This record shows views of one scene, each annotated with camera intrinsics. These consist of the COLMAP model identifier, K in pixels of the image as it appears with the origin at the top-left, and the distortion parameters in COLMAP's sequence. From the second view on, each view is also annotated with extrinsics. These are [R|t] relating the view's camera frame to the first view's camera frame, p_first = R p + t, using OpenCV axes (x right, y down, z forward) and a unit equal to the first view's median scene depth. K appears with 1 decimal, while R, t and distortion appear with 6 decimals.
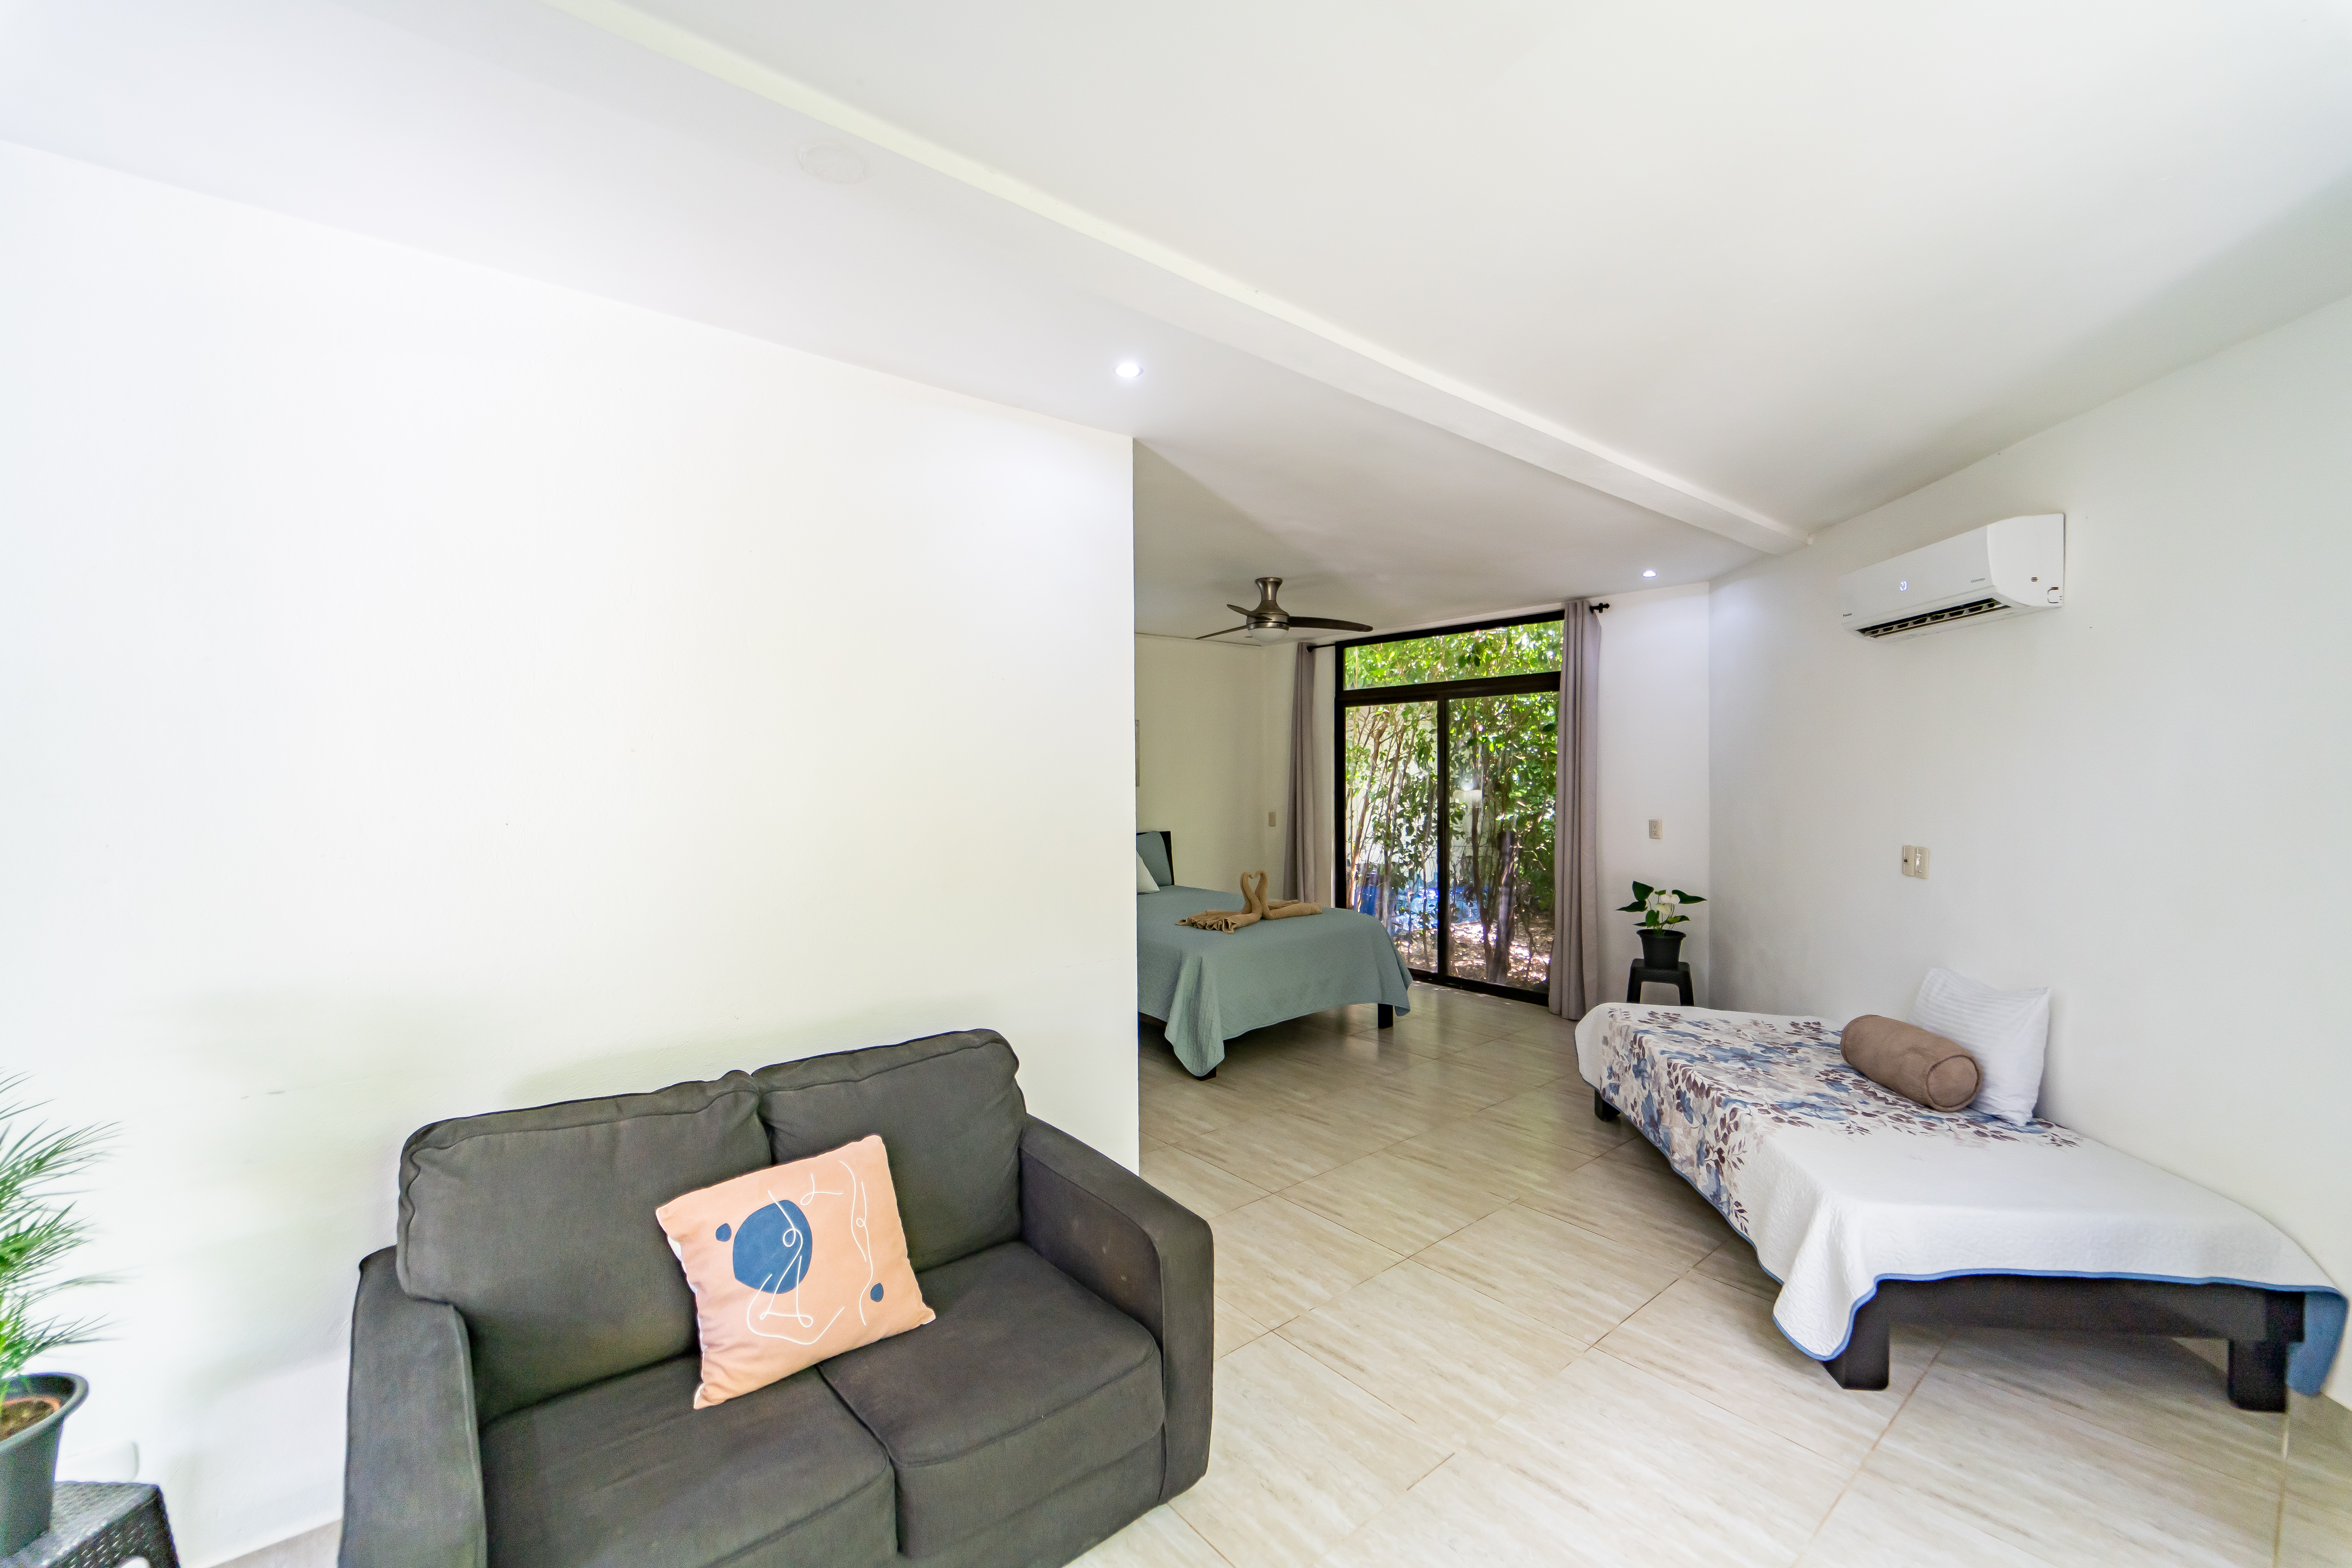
lens RADIAL K [[955.5, 0, 1197.5], [0, 955.5, 793.5], [0, 0, 1]] dist [0.000083, -0.000403]
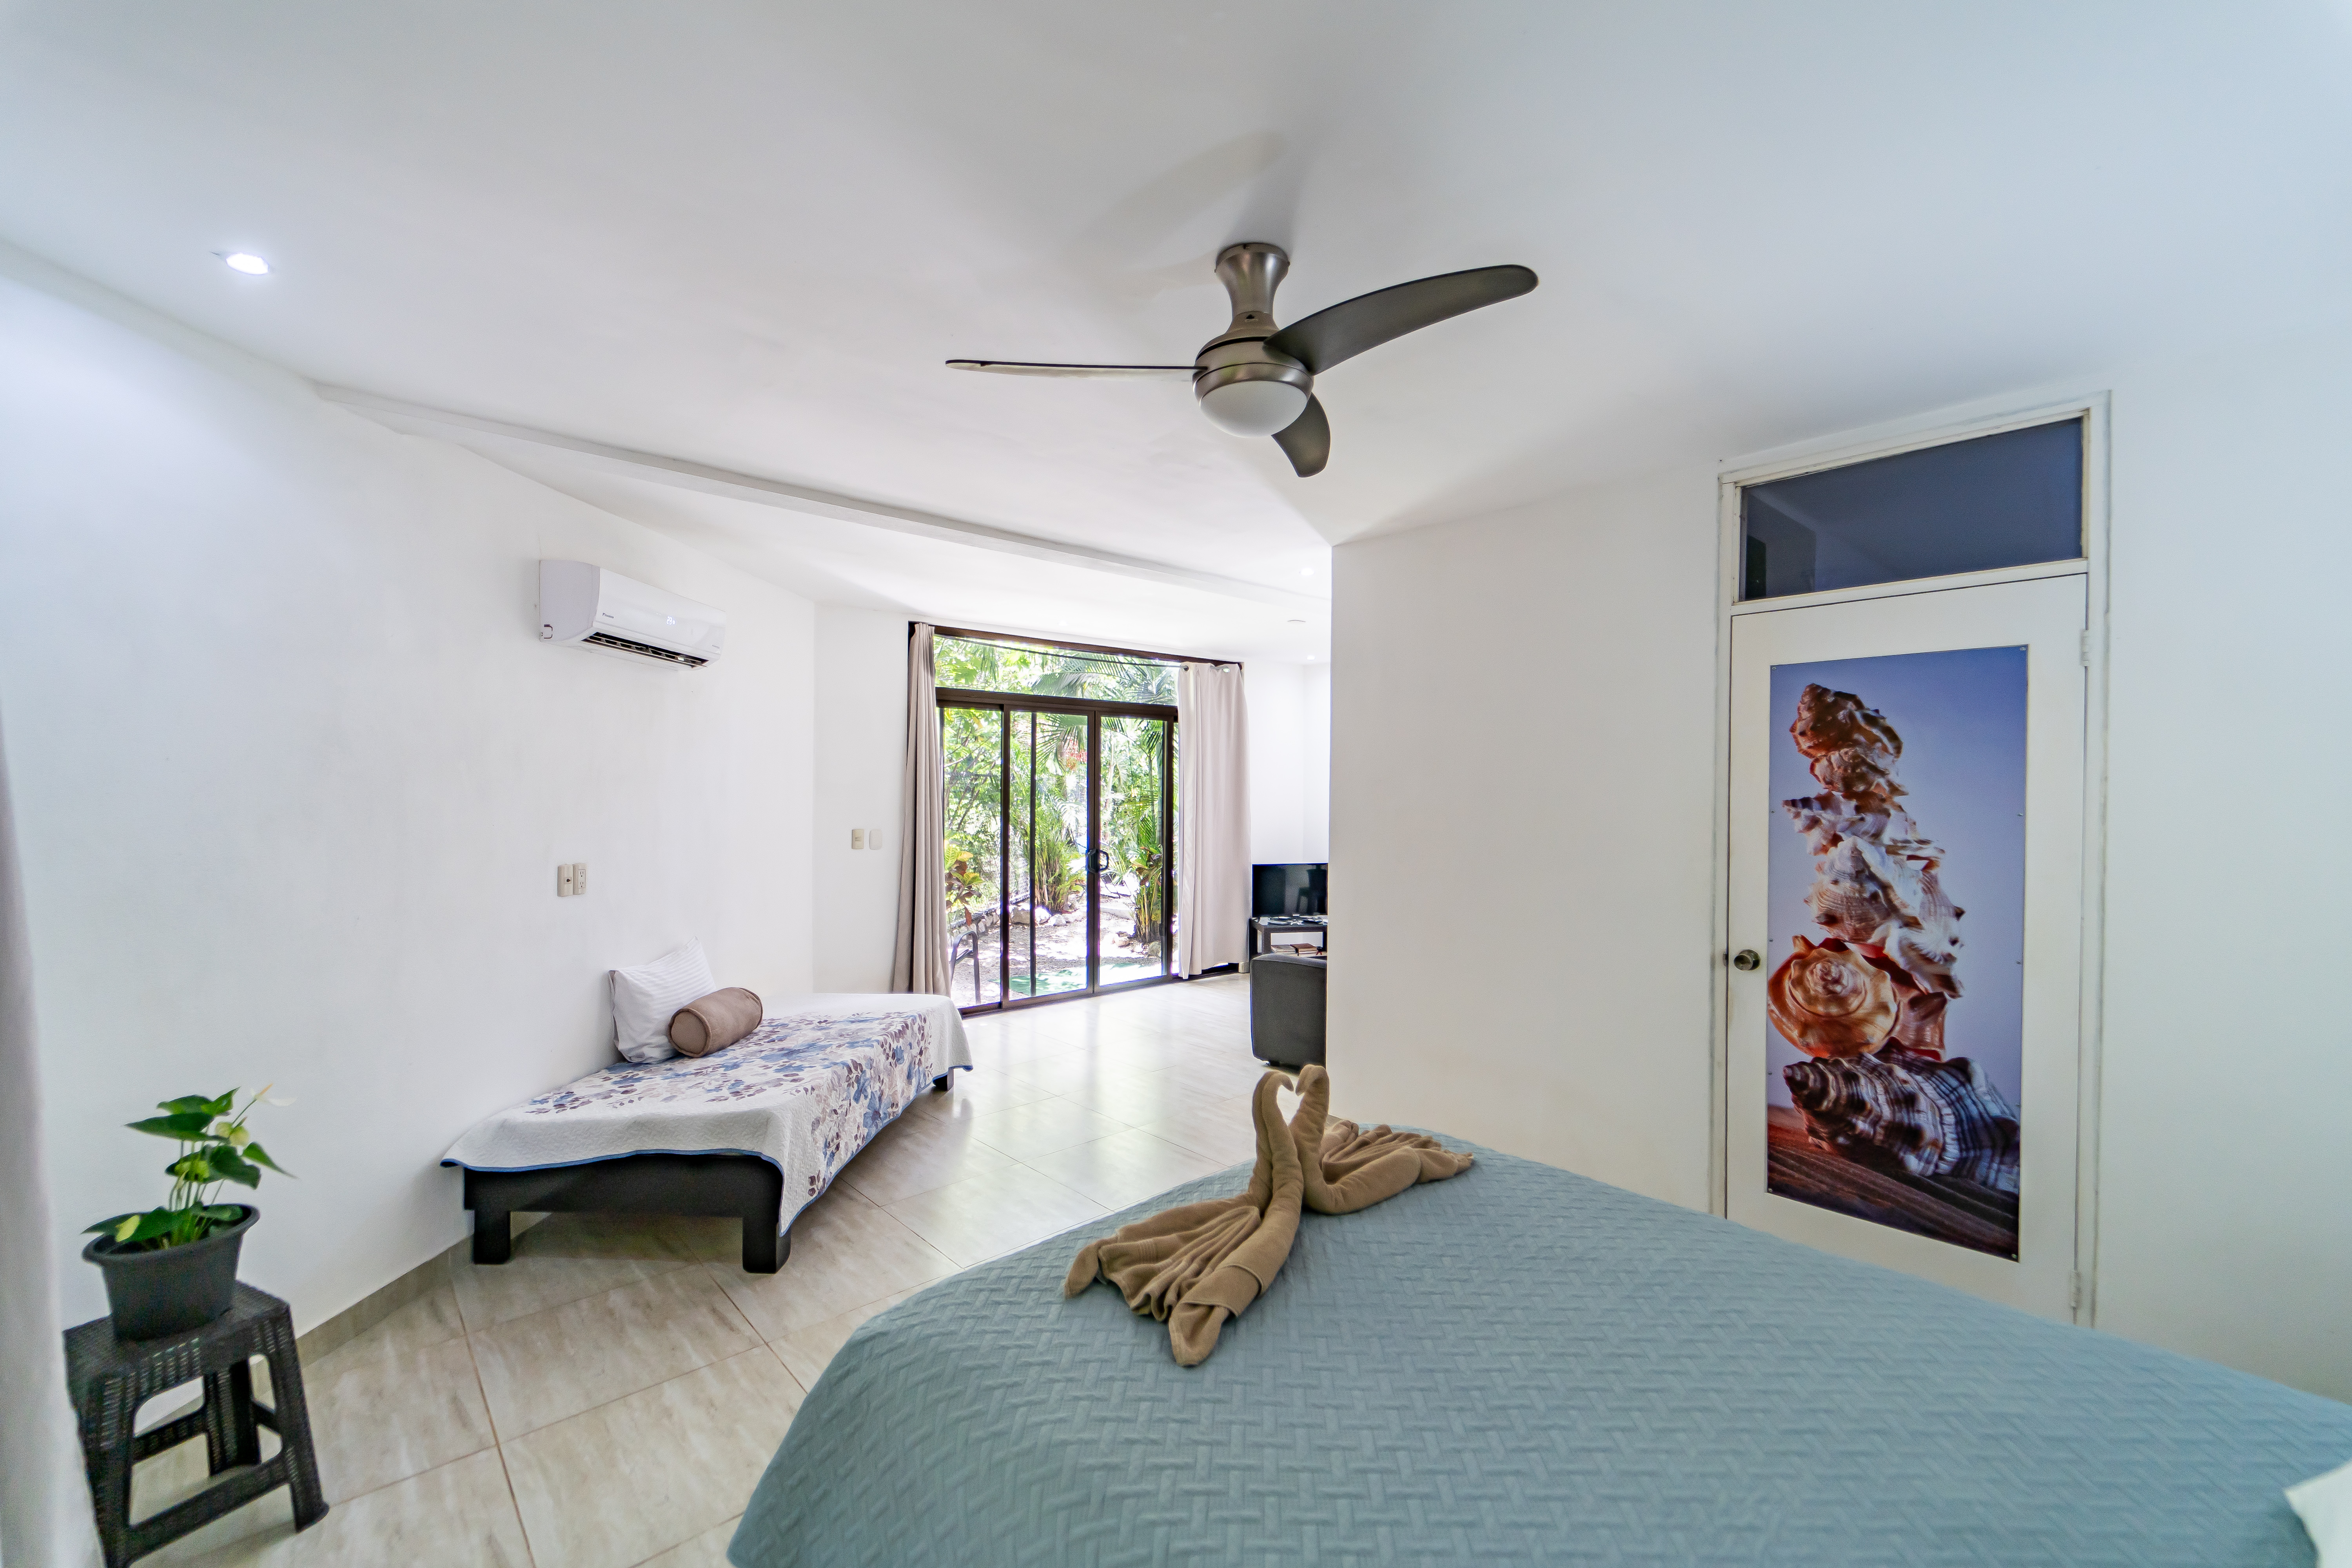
lens RADIAL K [[955.5, 0, 1197.5], [0, 955.5, 793.5], [0, 0, 1]] dist [0.000083, -0.000403]
pose [[-0.999182, -0.003781, -0.040254, 0.107189], [-0.005043, 0.999497, 0.031294, -0.034651], [0.040115, 0.031472, -0.998699, 1.384341]]
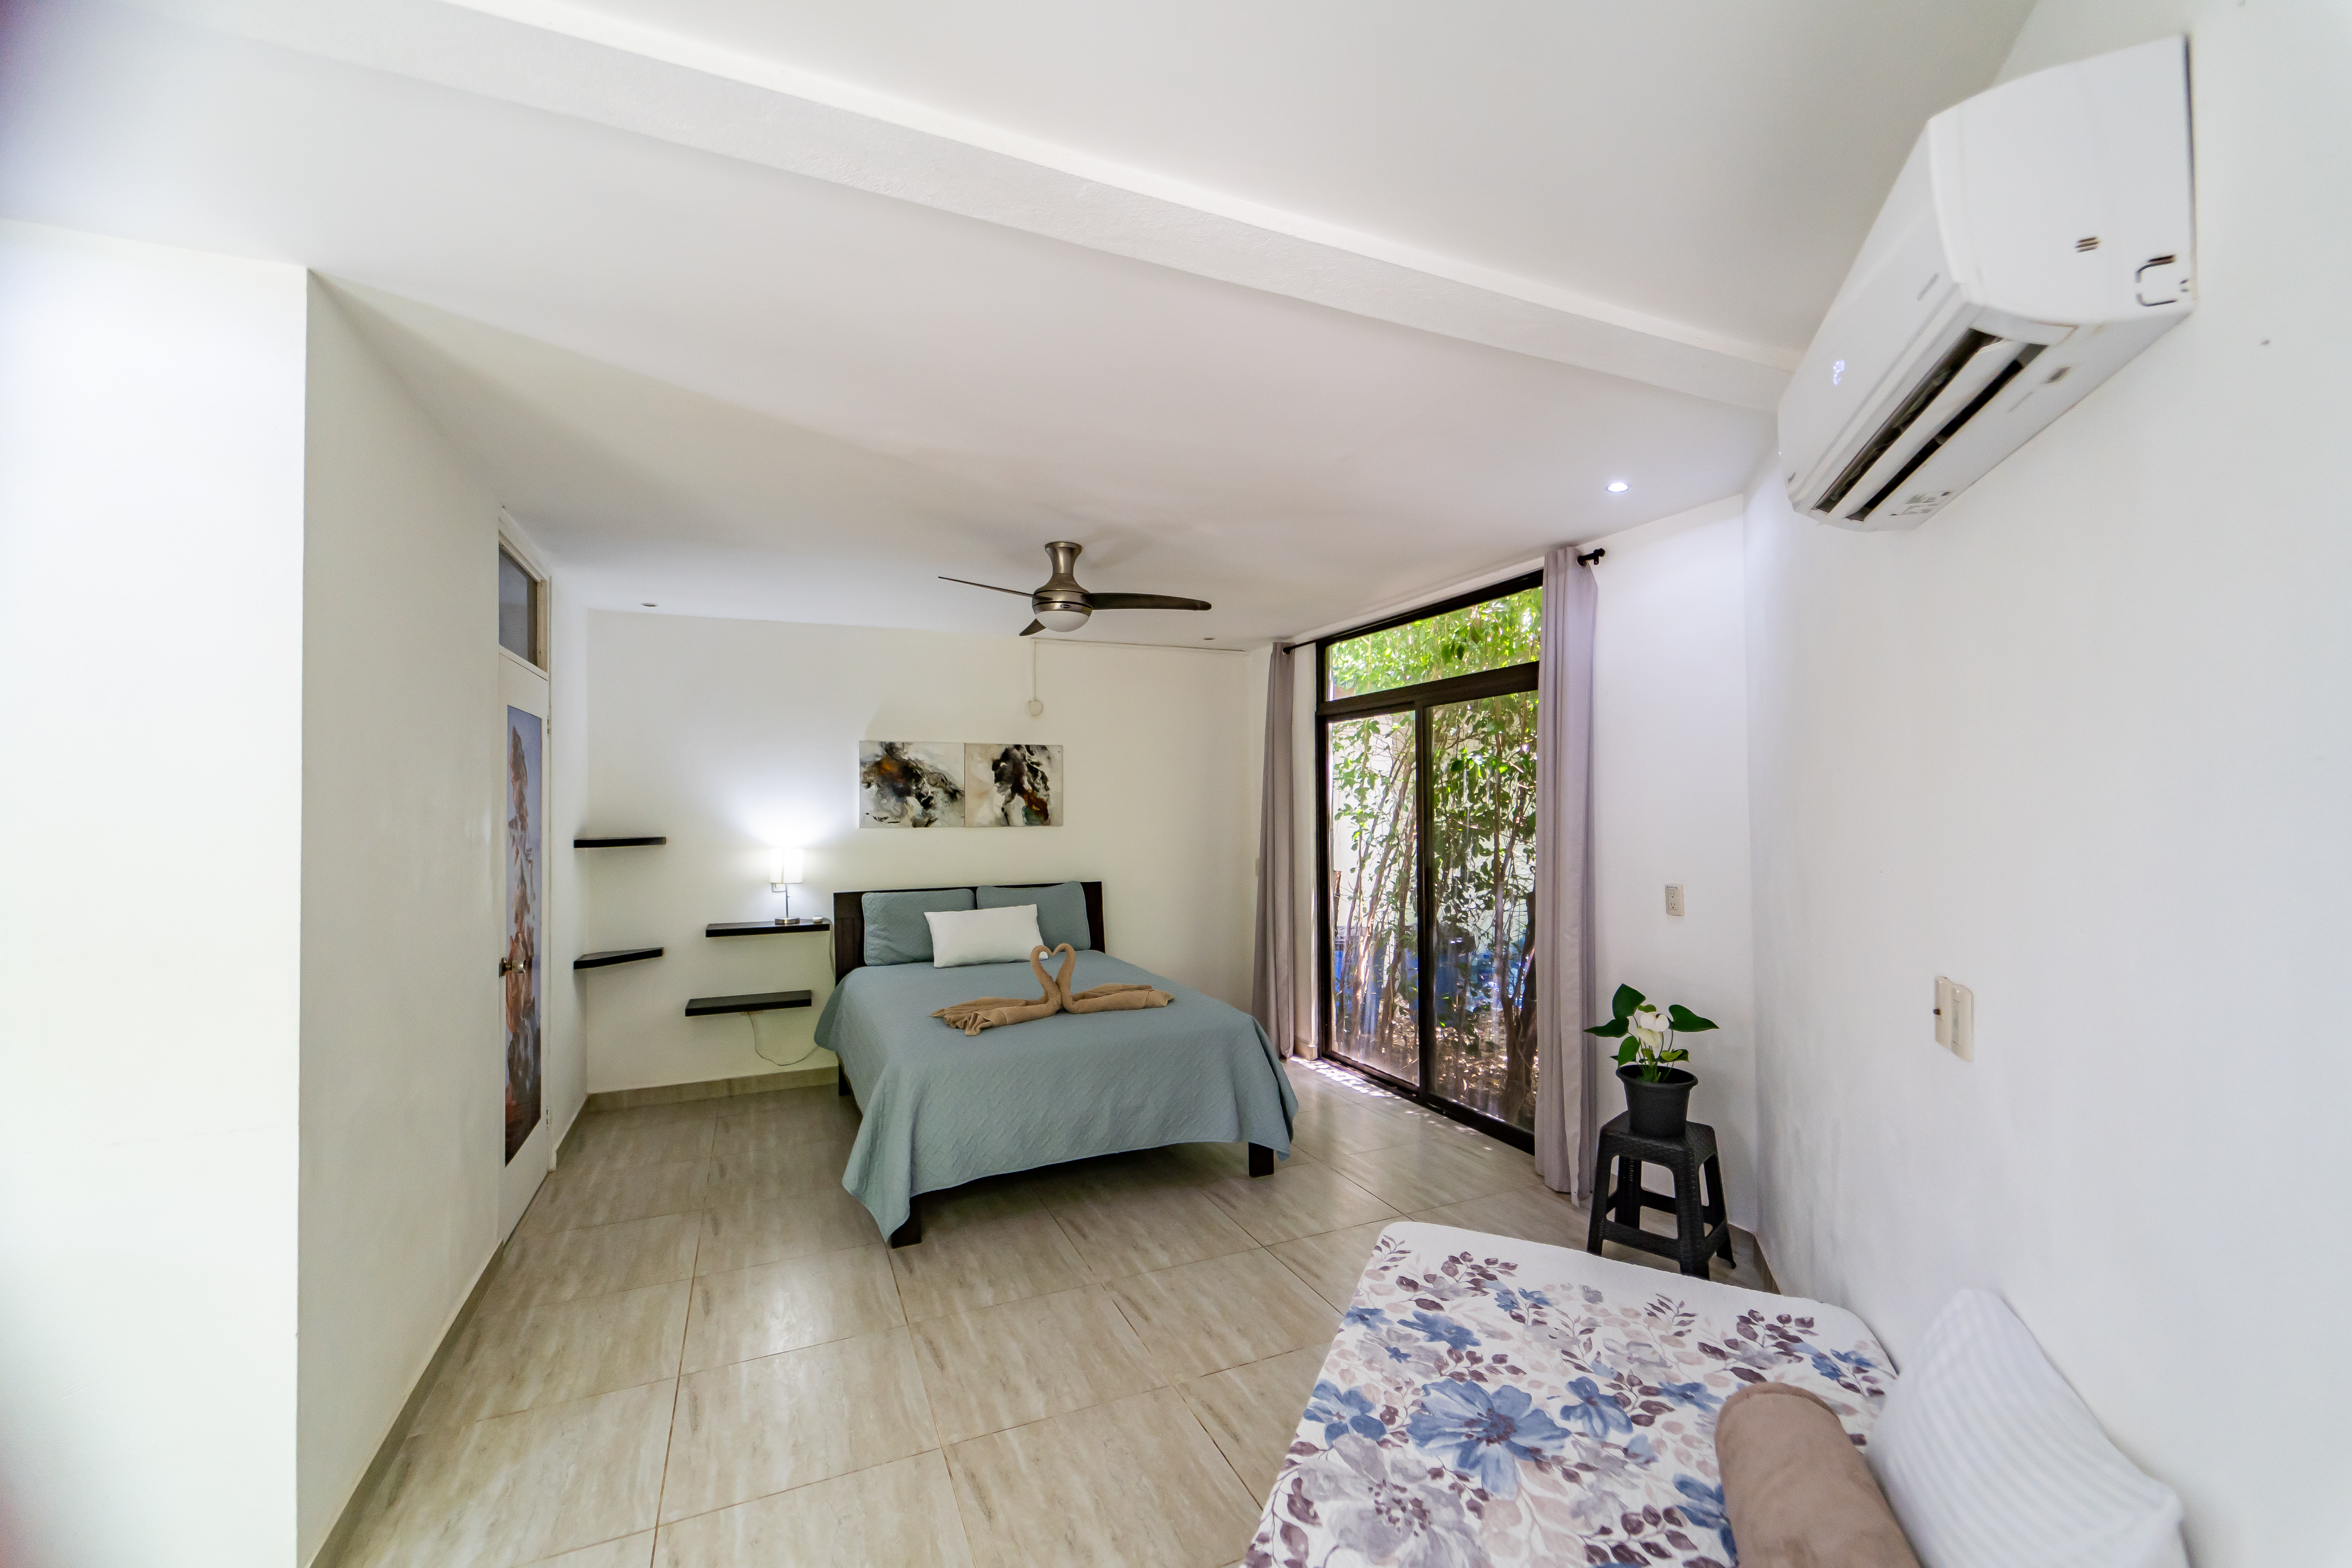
lens RADIAL K [[955.5, 0, 1197.5], [0, 955.5, 793.5], [0, 0, 1]] dist [0.000083, -0.000403]
pose [[0.962273, -0.006340, -0.272011, 0.372987], [-0.002998, 0.999421, -0.033901, -0.010311], [0.272068, 0.033437, 0.961697, 0.335054]]
